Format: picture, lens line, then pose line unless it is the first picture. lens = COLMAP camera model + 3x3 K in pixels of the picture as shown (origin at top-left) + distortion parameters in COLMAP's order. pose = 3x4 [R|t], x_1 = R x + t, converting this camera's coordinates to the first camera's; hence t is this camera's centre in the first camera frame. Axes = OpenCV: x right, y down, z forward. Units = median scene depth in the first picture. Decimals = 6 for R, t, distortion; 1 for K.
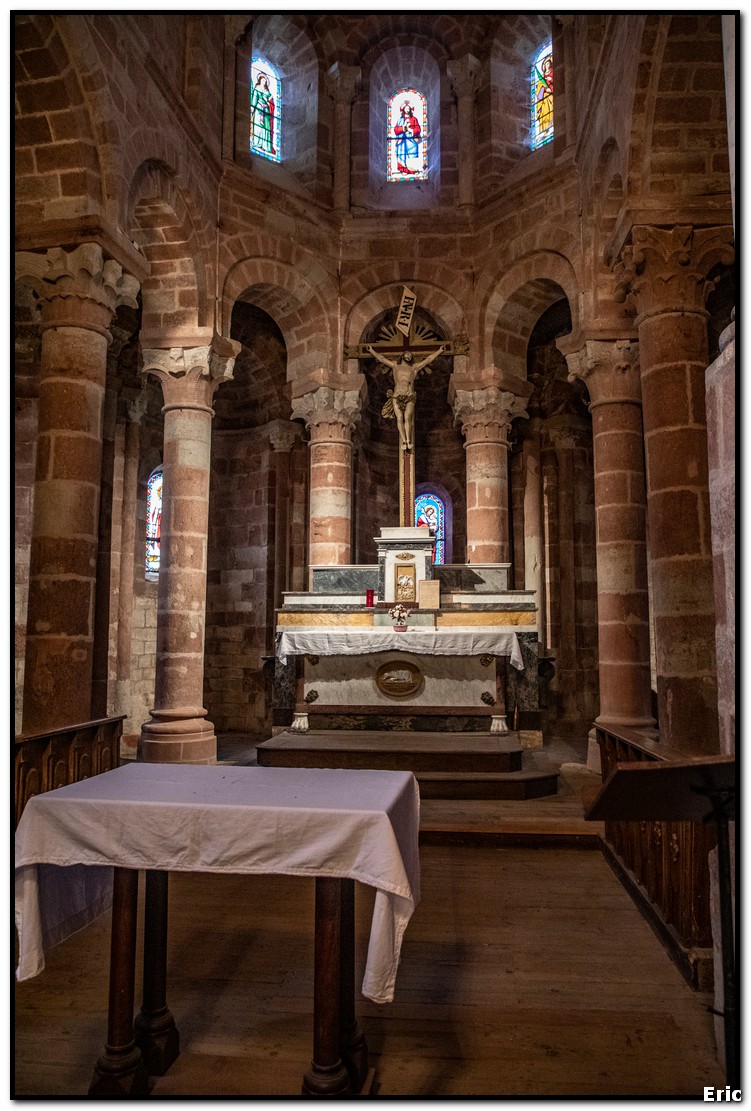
lens RADIAL K [[759.3, 0, 382.6], [0, 759.3, 555.2], [0, 0, 1]] dist [-0.053572, 0.010949]
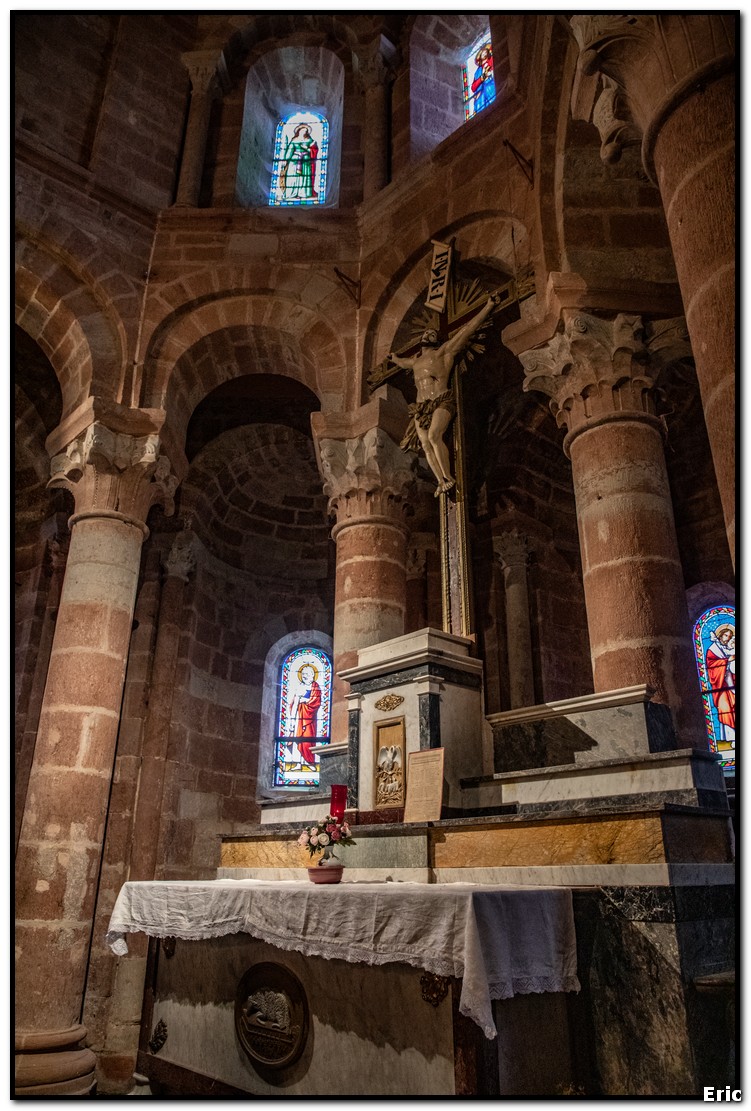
lens RADIAL K [[759.3, 0, 375.5], [0, 759.3, 558.3], [0, 0, 1]] dist [-0.053572, 0.010949]
pose [[0.763413, -0.249702, -0.595693, 0.298958], [0.069698, 0.948714, -0.308358, 0.055954], [0.642140, 0.193886, 0.741664, 0.622954]]
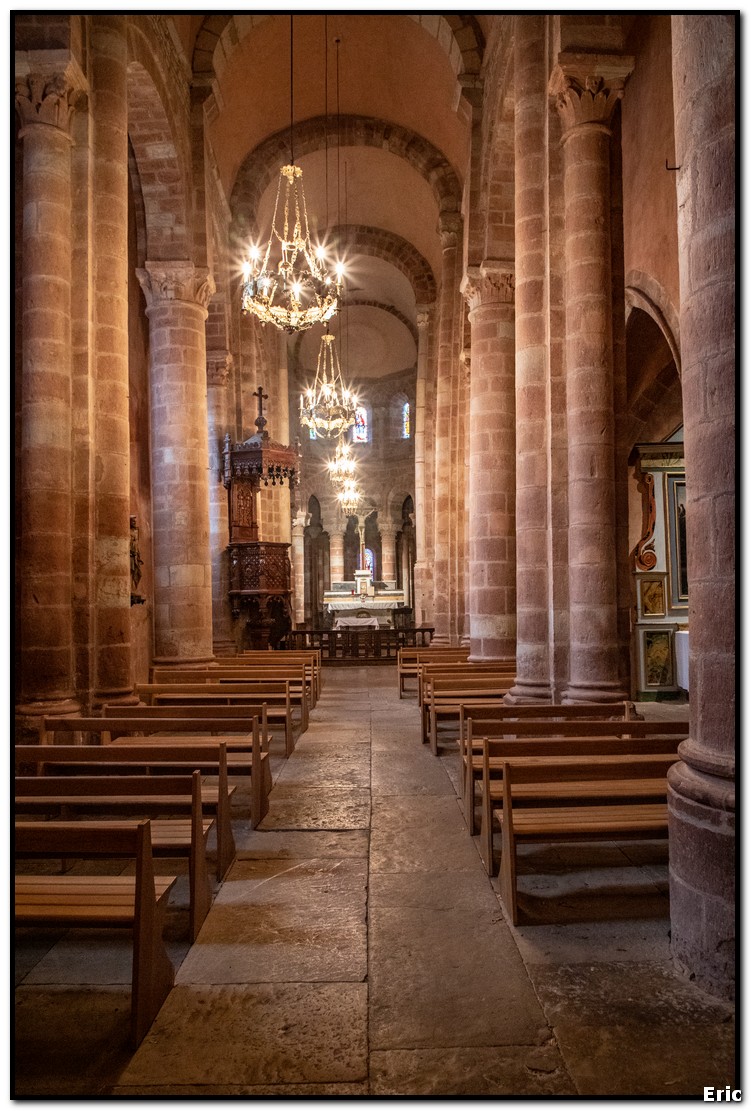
lens RADIAL K [[759.3, 0, 376.5], [0, 759.3, 559.2], [0, 0, 1]] dist [-0.053572, 0.010949]
pose [[0.993887, -0.012887, 0.109650, -0.258001], [0.008172, 0.999027, 0.043336, -0.215173], [-0.110102, -0.042175, 0.993025, -2.124713]]
